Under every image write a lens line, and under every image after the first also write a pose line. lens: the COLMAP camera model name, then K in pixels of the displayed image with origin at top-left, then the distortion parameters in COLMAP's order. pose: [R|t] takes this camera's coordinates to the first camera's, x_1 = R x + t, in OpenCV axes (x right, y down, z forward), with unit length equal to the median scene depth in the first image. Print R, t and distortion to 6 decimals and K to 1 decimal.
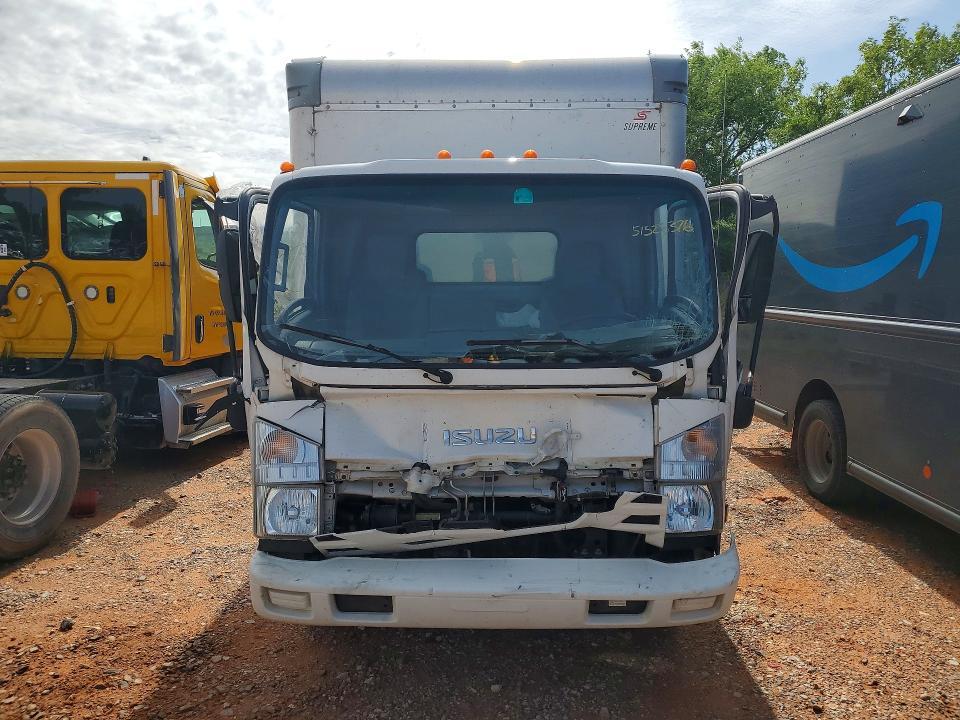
lens RADIAL K [[758.7, 0, 478.4], [0, 758.7, 335.2], [0, 0, 1]] dist [0.027903, 0.003186]
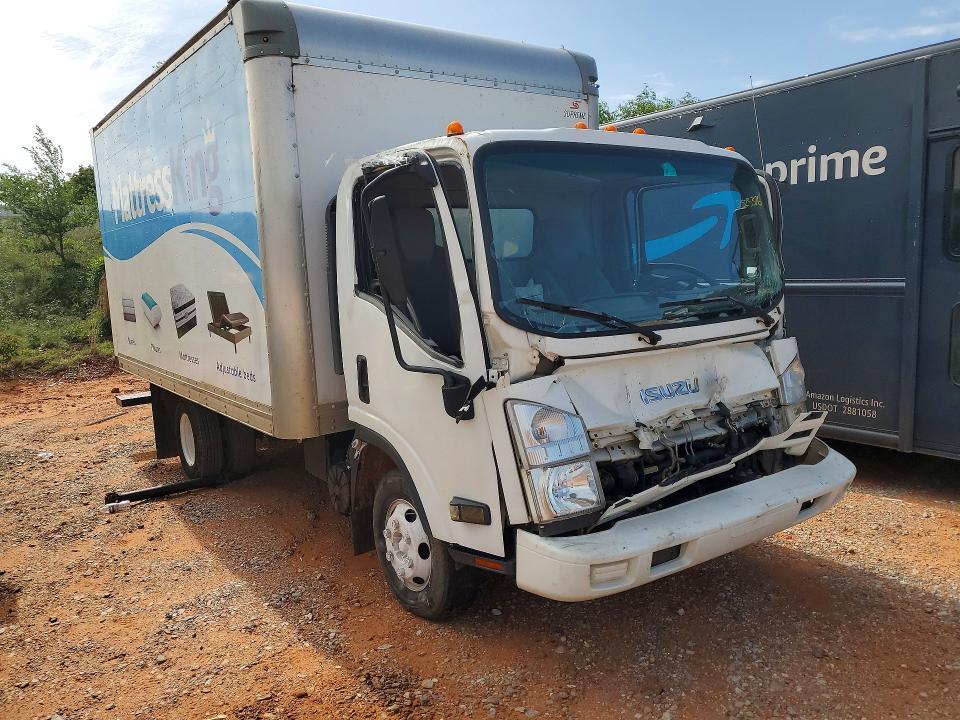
lens RADIAL K [[761.8, 0, 487.8], [0, 761.8, 359.2], [0, 0, 1]] dist [0.008919, 0.014930]
pose [[0.800633, -0.103670, 0.590118, -0.857996], [0.081939, 0.994609, 0.063559, -0.003104], [-0.593526, -0.002534, 0.804811, 0.272418]]
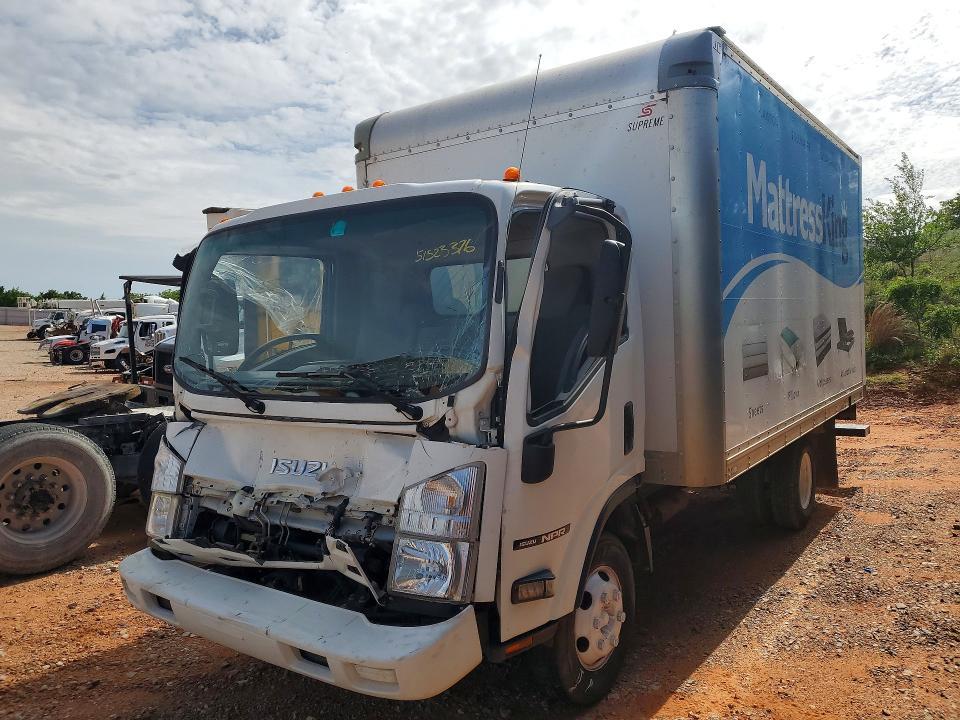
lens RADIAL K [[741.4, 0, 479.9], [0, 741.4, 347.1], [0, 0, 1]] dist [0.005566, 0.001352]
pose [[0.818512, -0.011570, -0.574373, 0.794111], [-0.003858, 0.999664, -0.025636, -0.003193], [0.574476, 0.023199, 0.818193, 0.325257]]
